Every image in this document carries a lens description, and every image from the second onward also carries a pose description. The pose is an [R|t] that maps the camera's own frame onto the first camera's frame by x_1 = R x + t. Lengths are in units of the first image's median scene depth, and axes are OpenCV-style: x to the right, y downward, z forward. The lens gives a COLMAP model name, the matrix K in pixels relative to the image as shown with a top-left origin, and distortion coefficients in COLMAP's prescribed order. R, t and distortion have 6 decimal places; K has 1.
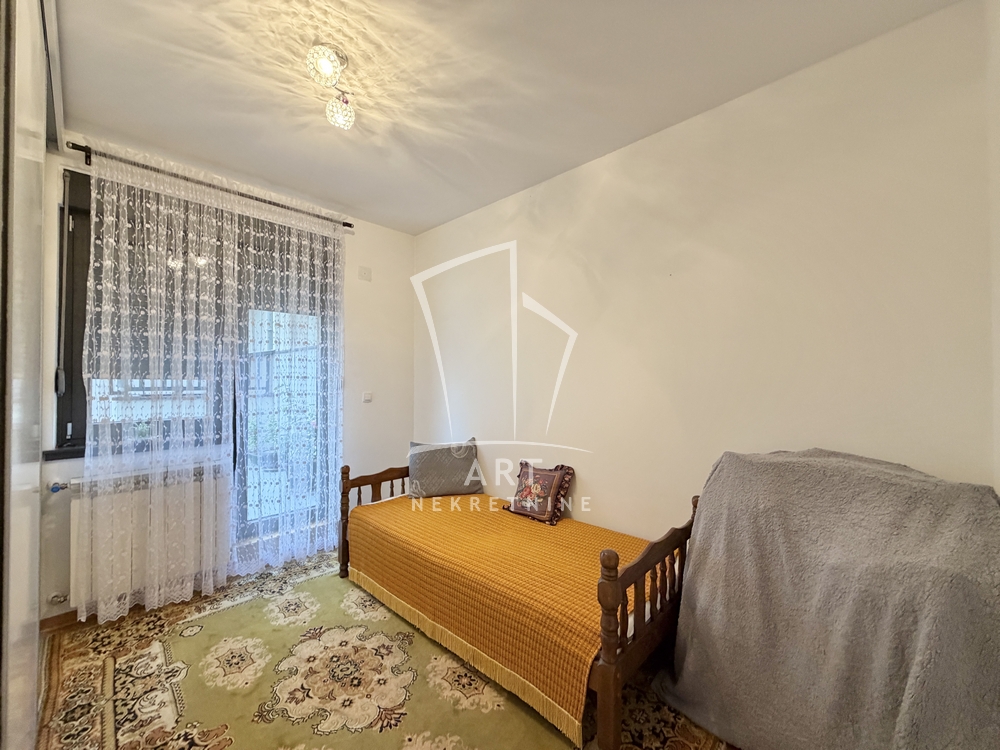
lens RADIAL K [[399.1, 0, 489.6], [0, 399.1, 377.0], [0, 0, 1]] dist [-0.001596, 0.000188]
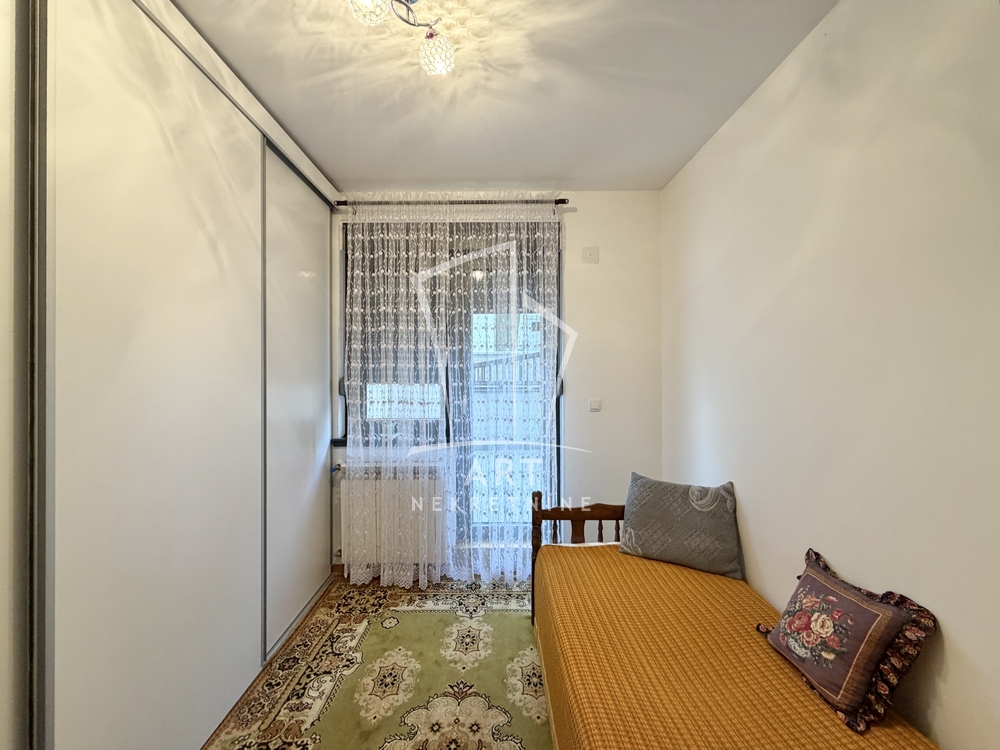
lens RADIAL K [[399.1, 0, 498.6], [0, 399.1, 369.8], [0, 0, 1]] dist [-0.001596, 0.000188]
pose [[0.703100, -0.004635, -0.711076, 0.188458], [0.009670, 0.999949, 0.003043, -0.036822], [0.711025, -0.009016, 0.703109, 0.386976]]
